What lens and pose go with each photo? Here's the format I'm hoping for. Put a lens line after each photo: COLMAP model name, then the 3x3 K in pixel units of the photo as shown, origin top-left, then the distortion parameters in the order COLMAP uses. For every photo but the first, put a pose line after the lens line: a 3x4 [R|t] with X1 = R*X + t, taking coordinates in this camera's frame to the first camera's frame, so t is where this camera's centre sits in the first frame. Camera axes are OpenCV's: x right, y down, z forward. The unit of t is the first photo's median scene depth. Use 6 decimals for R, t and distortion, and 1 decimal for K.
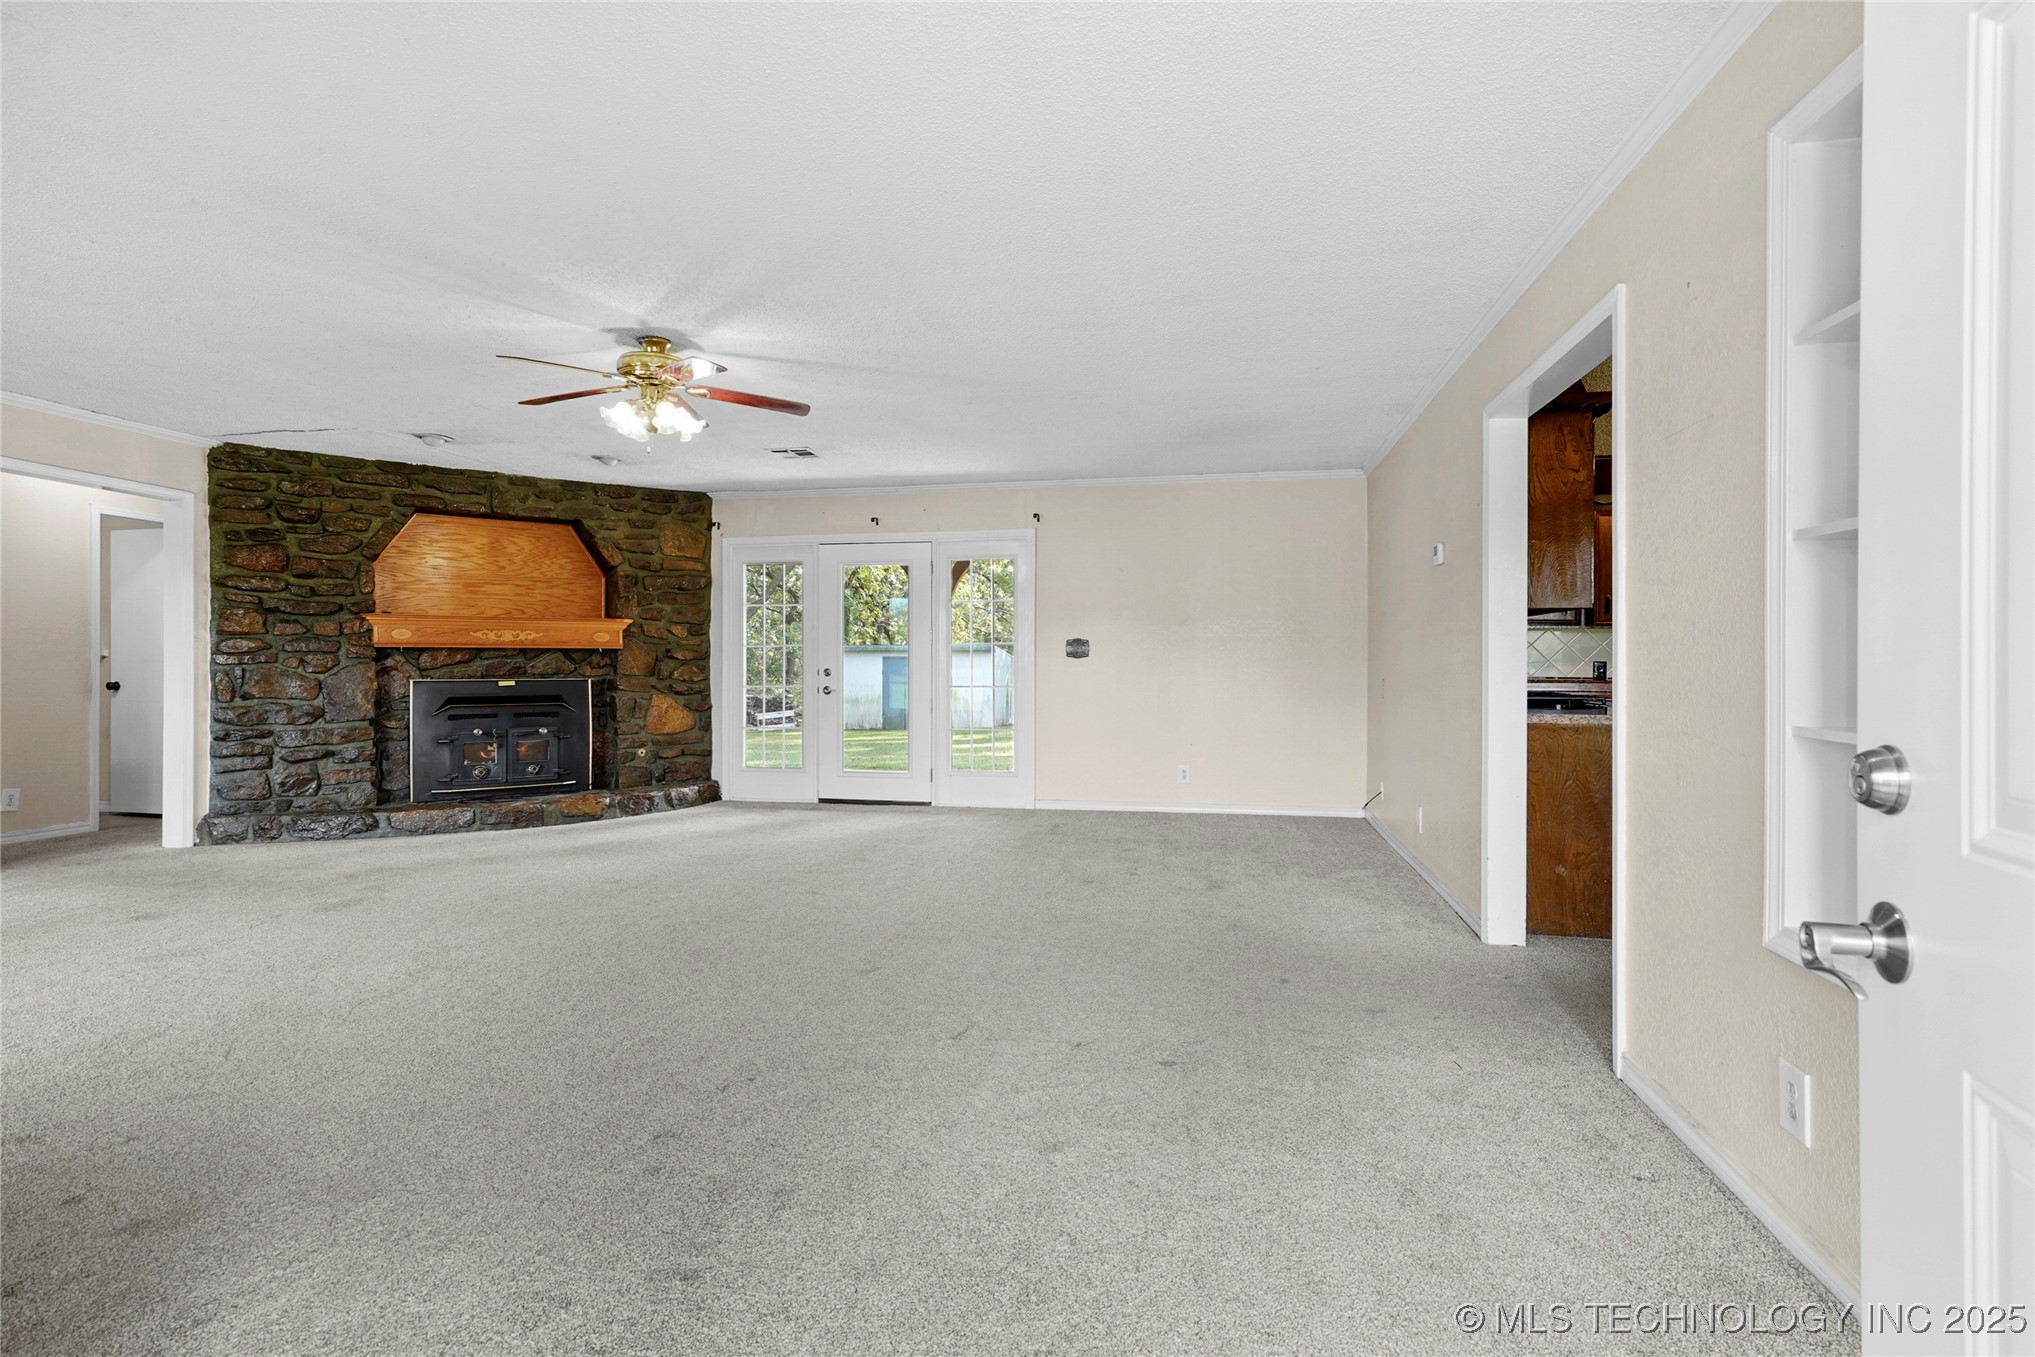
lens RADIAL K [[964.8, 0, 1003.5], [0, 964.8, 677.8], [0, 0, 1]] dist [0.010965, 0.007554]
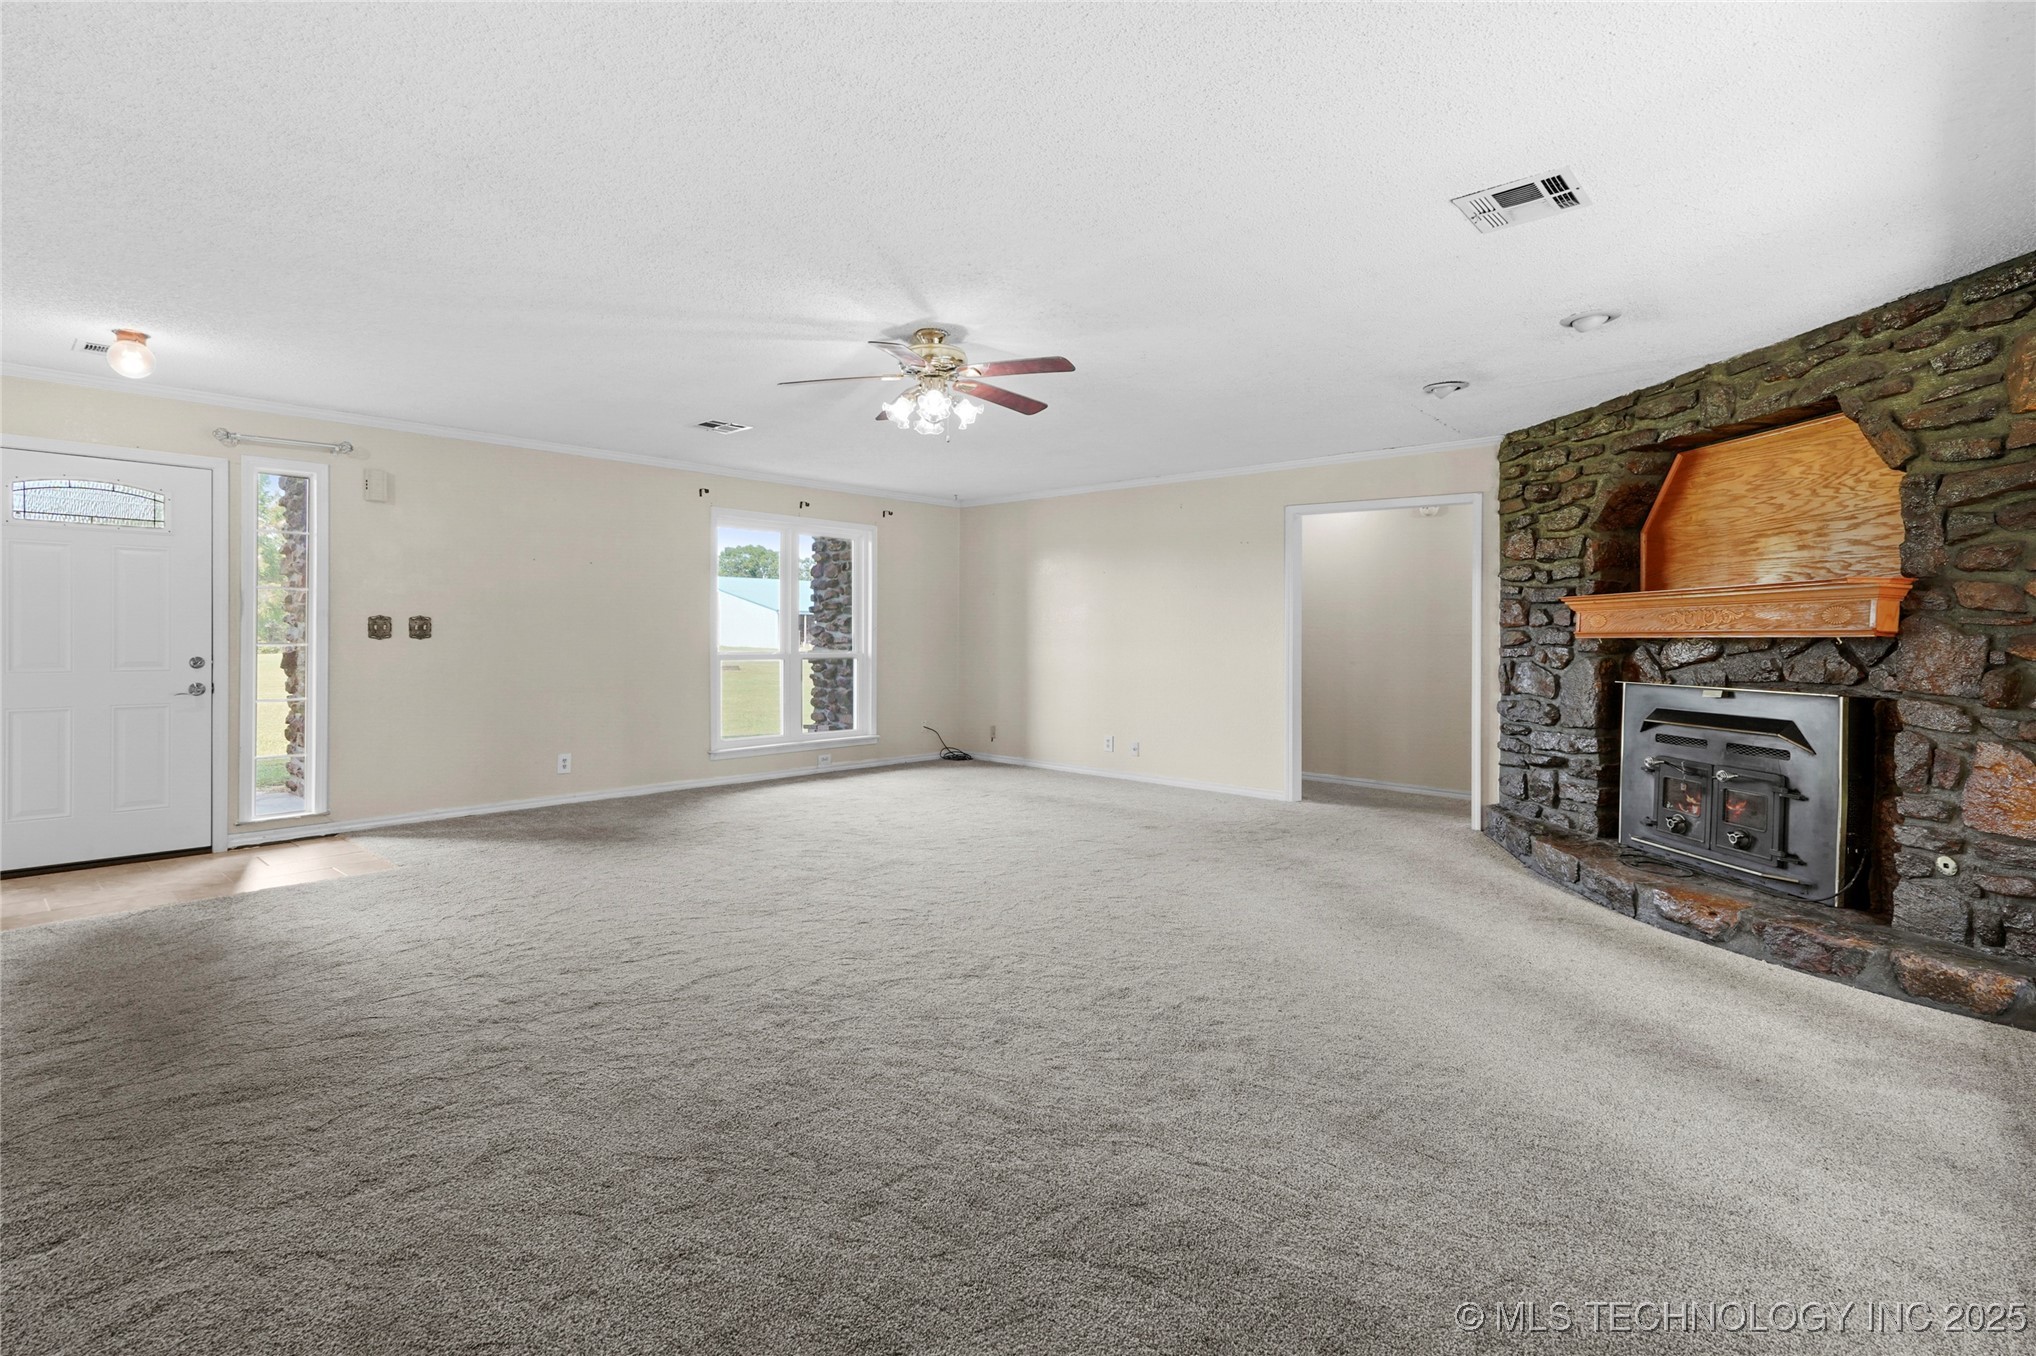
lens RADIAL K [[965.2, 0, 993.6], [0, 965.2, 655.0], [0, 0, 1]] dist [0.010965, 0.007554]
pose [[-0.523618, 0.003254, -0.851947, 0.277221], [-0.032102, 0.999207, 0.023546, -0.019627], [0.851348, 0.039678, -0.523099, 0.939765]]
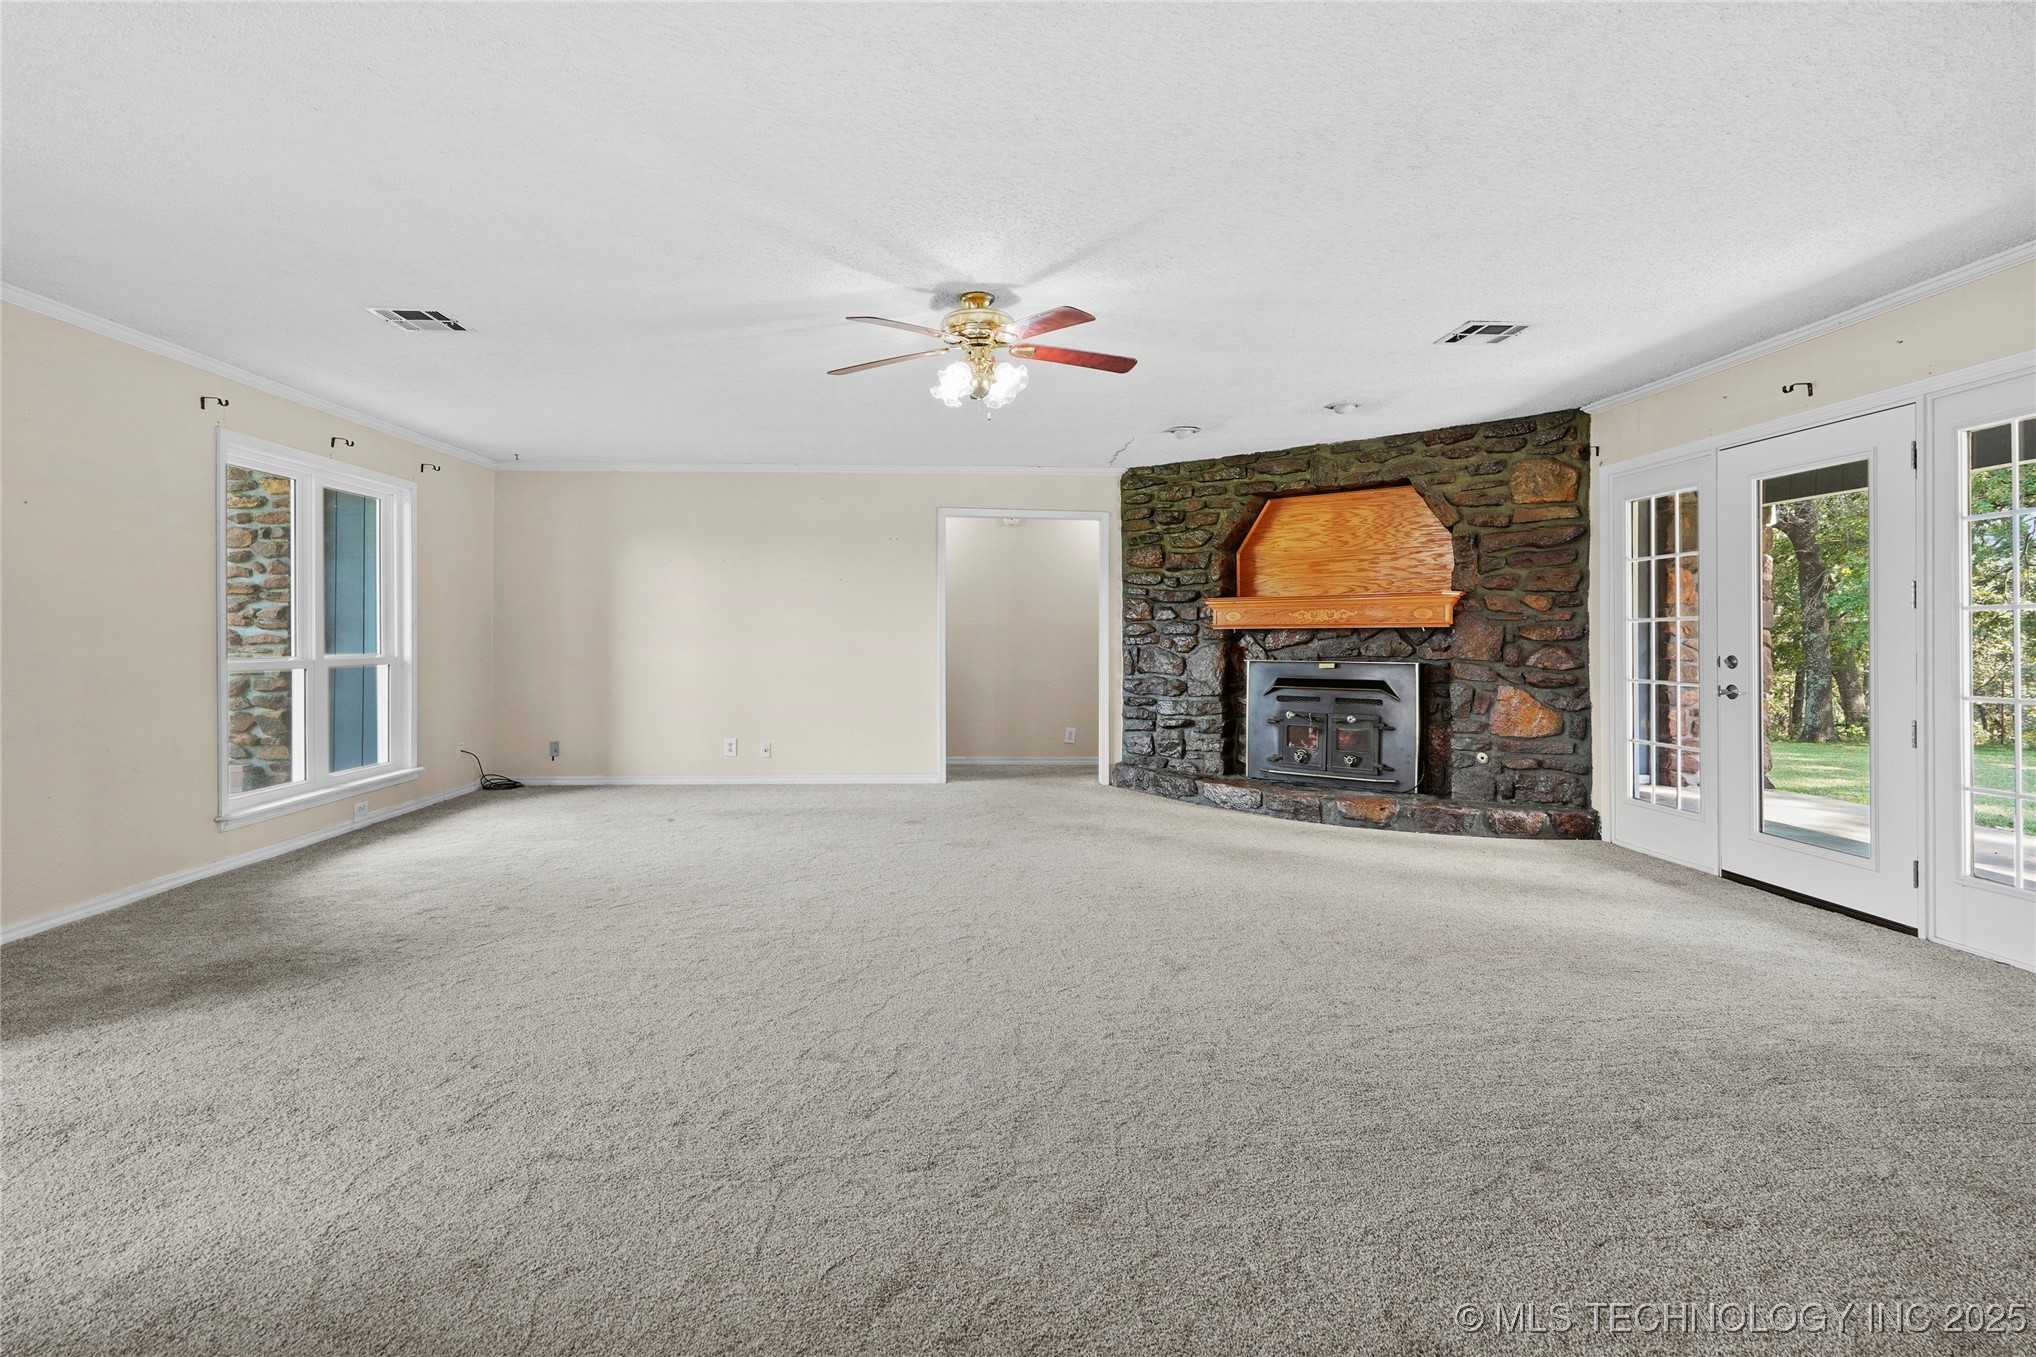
lens RADIAL K [[965.2, 0, 998.4], [0, 965.2, 648.5], [0, 0, 1]] dist [0.010965, 0.007554]
pose [[0.257942, 0.006615, -0.966138, 0.315666], [-0.019189, 0.999814, 0.001722, -0.006598], [0.965970, 0.018095, 0.258021, 0.451878]]
